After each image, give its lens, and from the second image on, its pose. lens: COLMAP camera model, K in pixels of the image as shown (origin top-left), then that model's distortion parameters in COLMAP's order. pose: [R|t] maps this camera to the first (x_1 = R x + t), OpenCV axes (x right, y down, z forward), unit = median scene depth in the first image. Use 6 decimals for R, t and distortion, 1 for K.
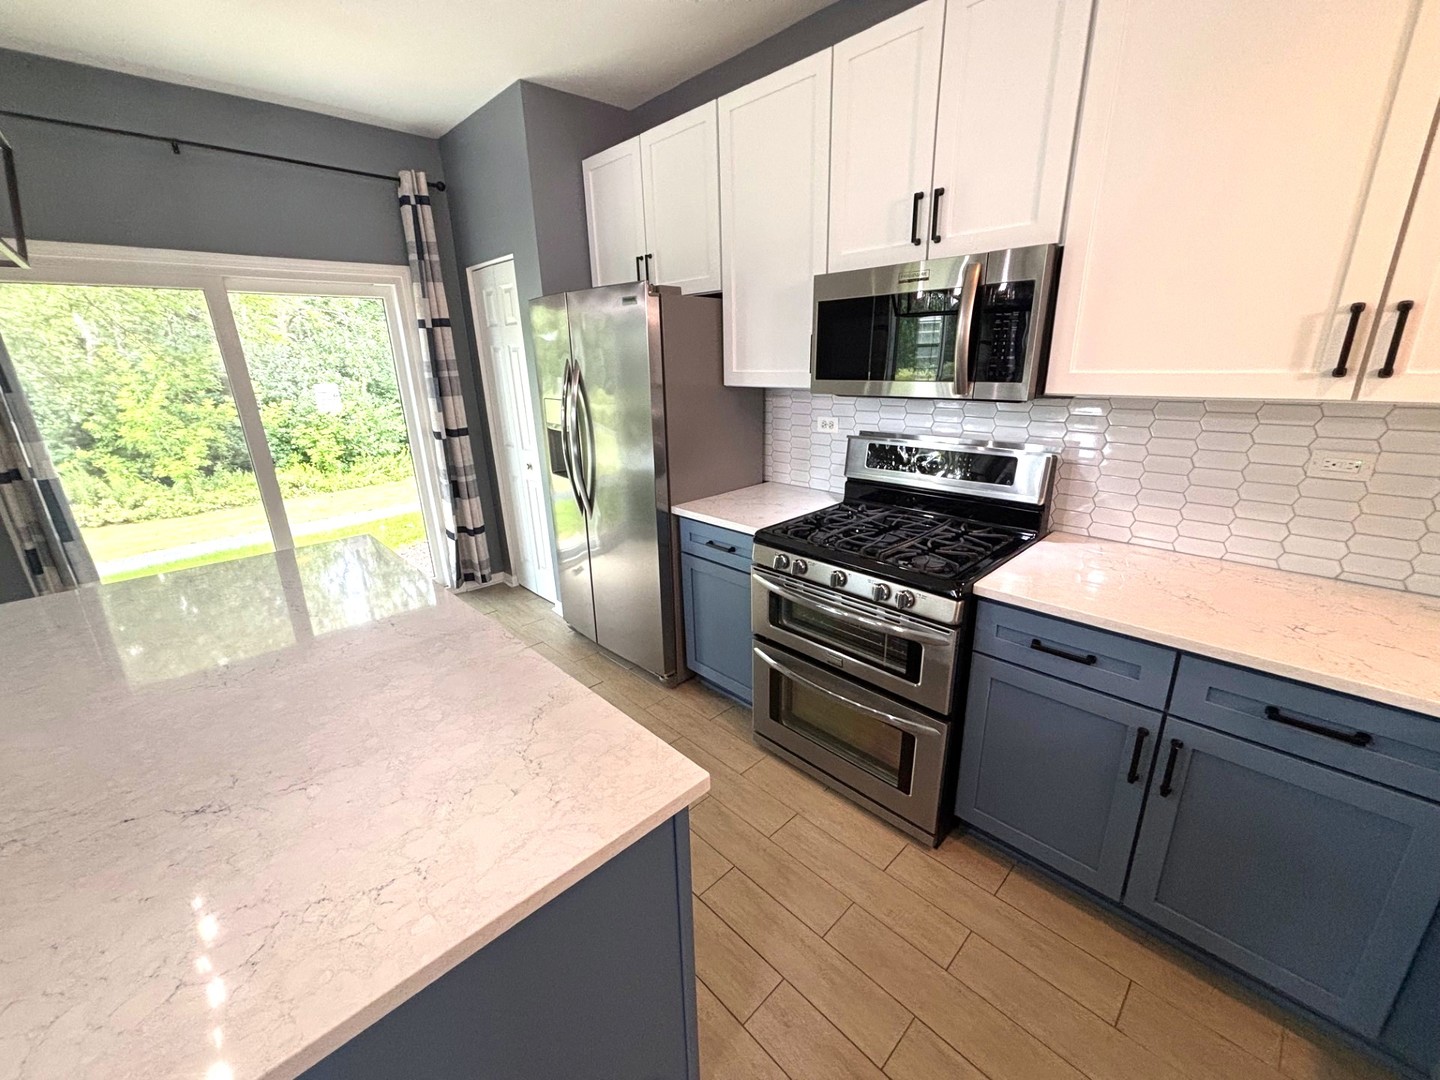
lens RADIAL K [[578.5, 0, 721.8], [0, 578.5, 538.8], [0, 0, 1]] dist [-0.000689, 0.002779]
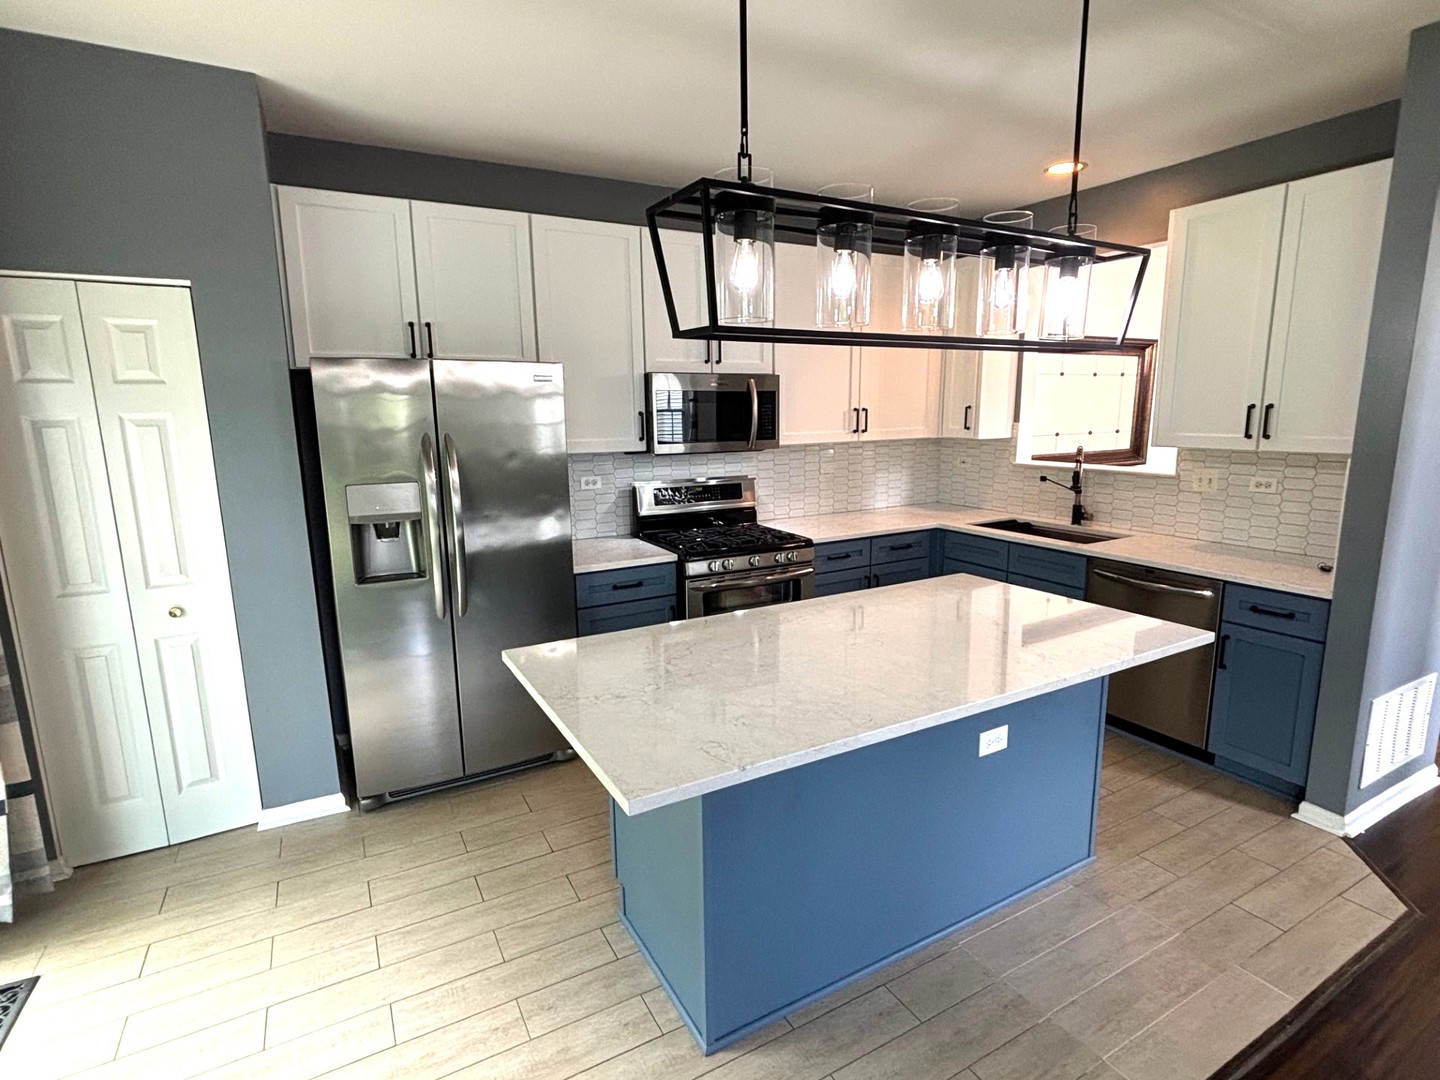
lens RADIAL K [[724.4, 0, 710.6], [0, 724.4, 539.4], [0, 0, 1]] dist [0.003514, -0.000212]
pose [[0.267595, -0.150800, 0.951658, -1.426991], [0.299405, 0.951796, 0.066633, -0.130166], [-0.915832, 0.267101, 0.299847, 0.409850]]
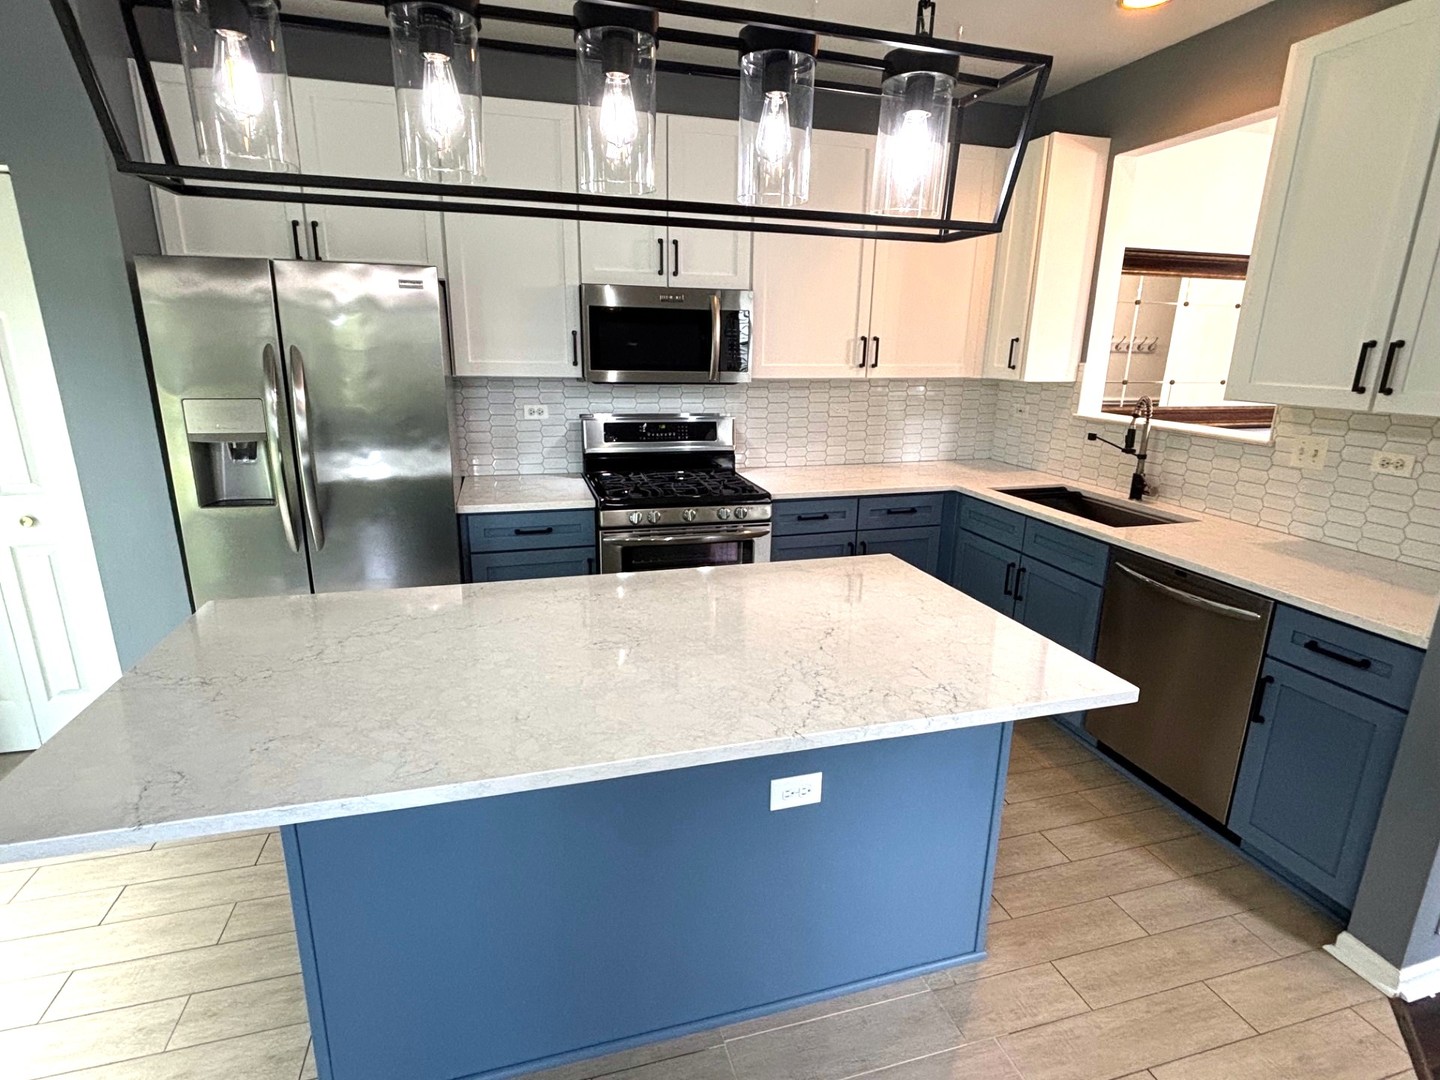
lens RADIAL K [[724.4, 0, 711.3], [0, 724.4, 539.2], [0, 0, 1]] dist [0.003514, -0.000212]
pose [[0.478817, -0.199529, 0.854940, -1.022224], [0.240596, 0.966370, 0.090787, -0.014048], [-0.844303, 0.162224, 0.510721, 0.082058]]
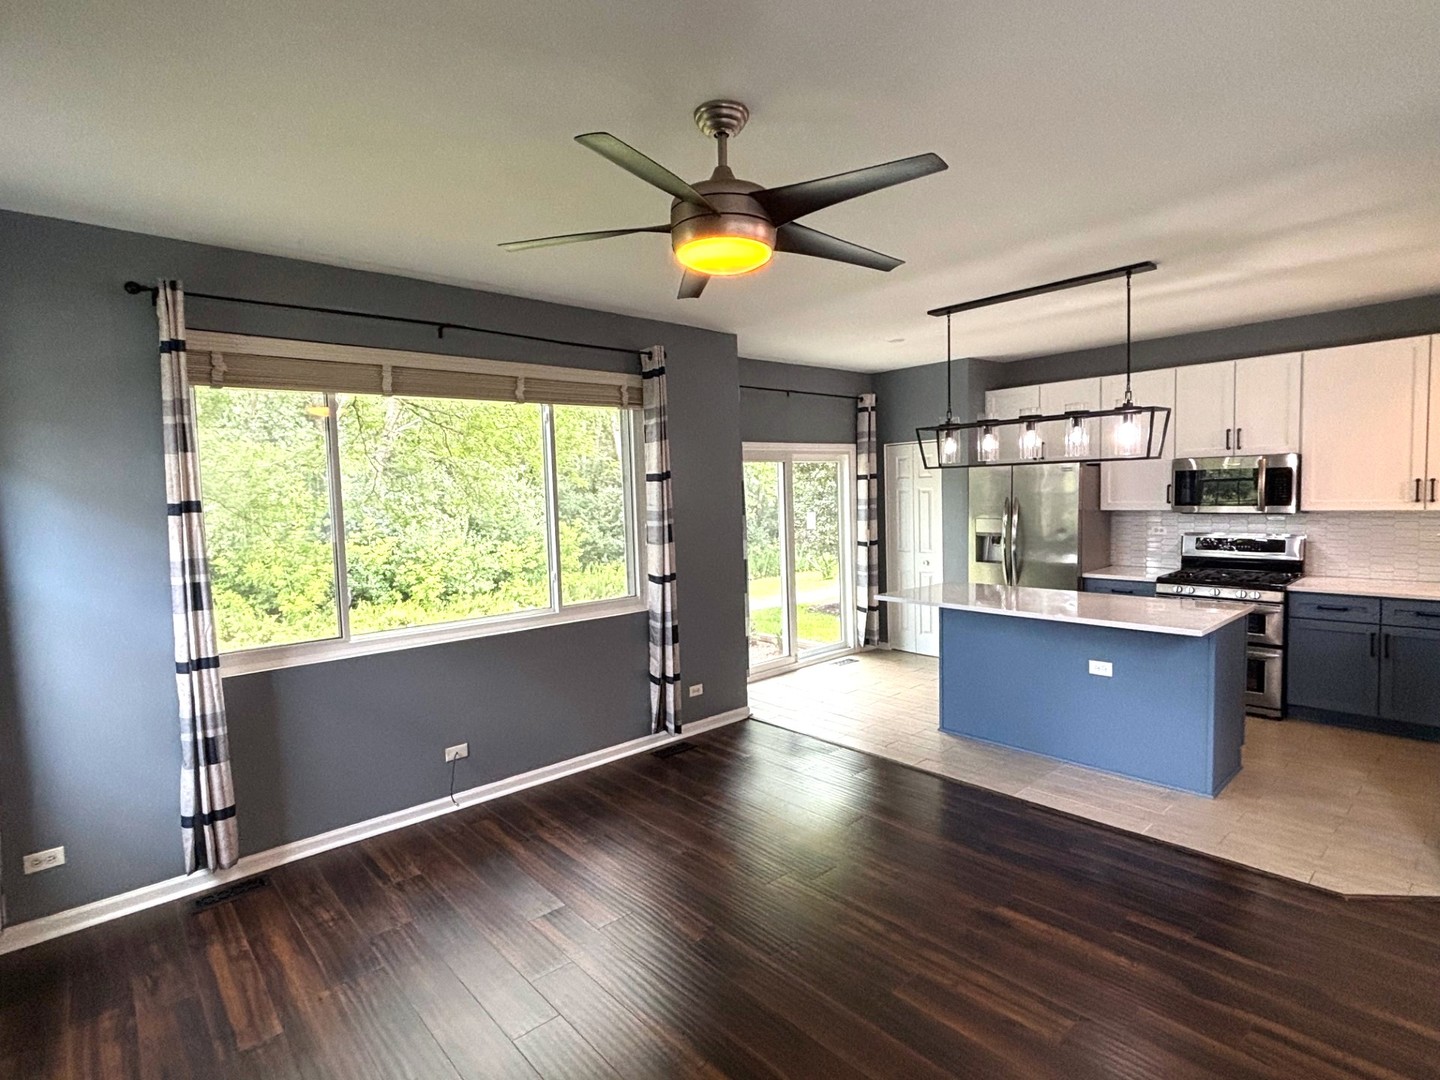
lens RADIAL K [[724.4, 0, 720.2], [0, 724.4, 542.1], [0, 0, 1]] dist [0.003514, -0.000212]
pose [[0.998958, -0.003412, -0.045507, -1.295159], [-0.007244, 0.972698, -0.231961, 0.448436], [0.045056, 0.232049, 0.971660, -1.513982]]
